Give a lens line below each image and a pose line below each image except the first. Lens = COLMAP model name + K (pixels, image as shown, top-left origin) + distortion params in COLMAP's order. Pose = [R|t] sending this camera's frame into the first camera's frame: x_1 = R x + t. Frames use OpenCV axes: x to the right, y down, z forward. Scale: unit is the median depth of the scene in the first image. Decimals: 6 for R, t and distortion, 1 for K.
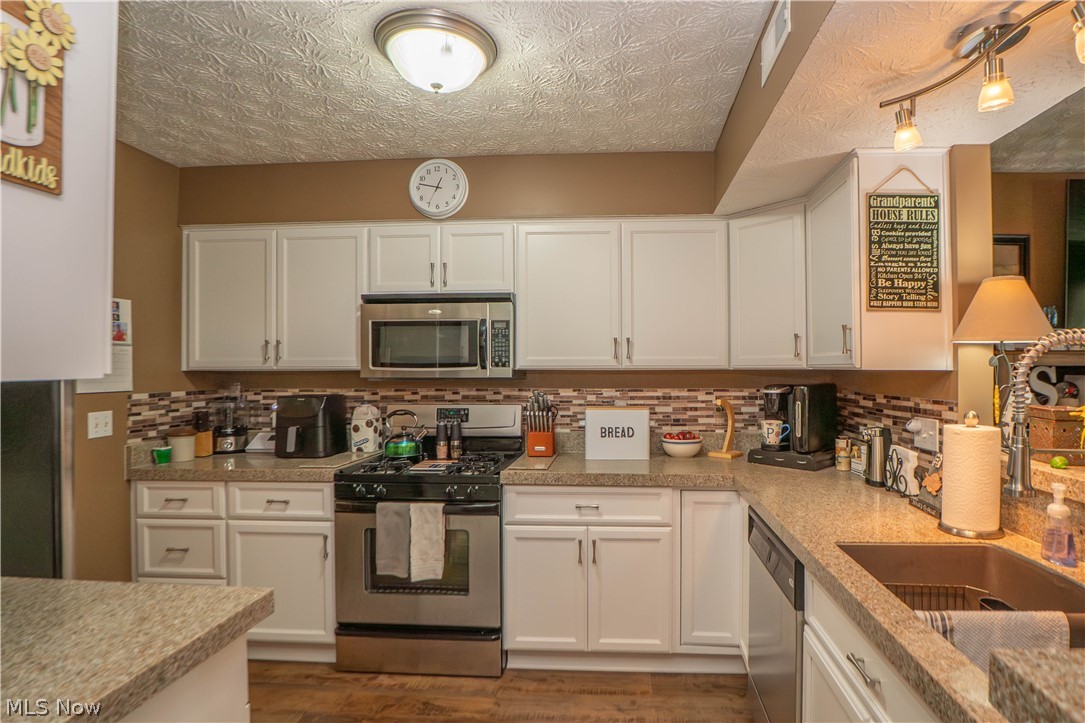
lens RADIAL K [[552.4, 0, 517.6], [0, 552.4, 366.4], [0, 0, 1]] dist [-0.033292, 0.007740]
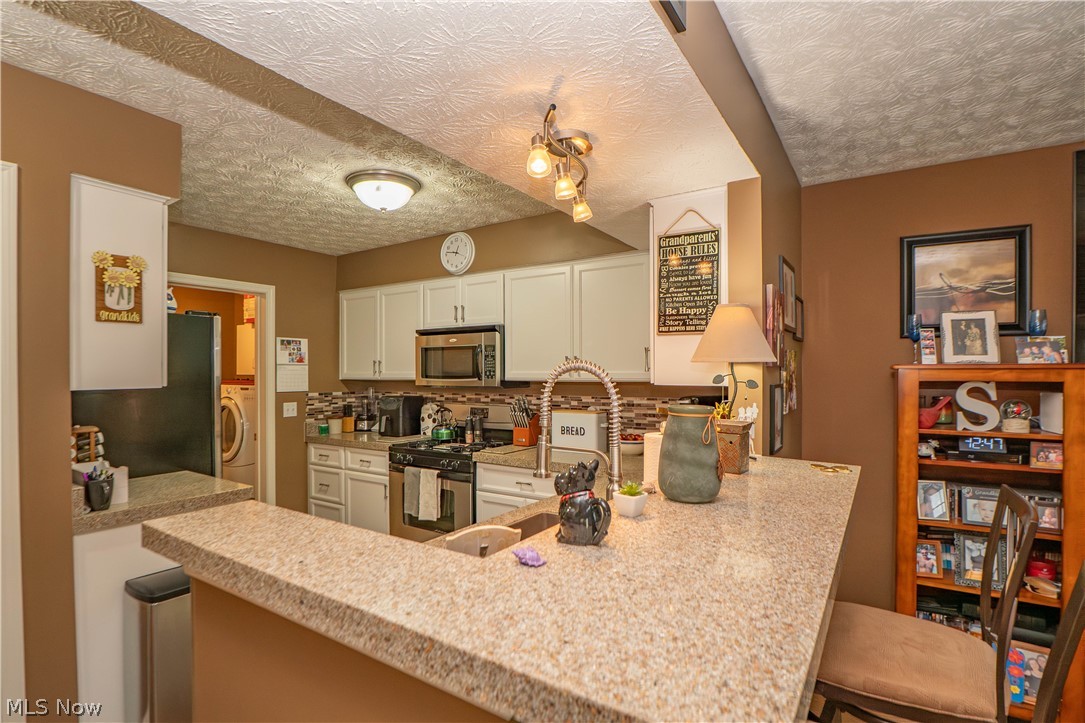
lens RADIAL K [[552.4, 0, 523.1], [0, 552.4, 376.5], [0, 0, 1]] dist [-0.033292, 0.007740]
pose [[0.854947, 0.004347, -0.518697, 0.762969], [0.000822, 0.999952, 0.009735, -0.017637], [0.518714, -0.008749, 0.854903, -0.138495]]
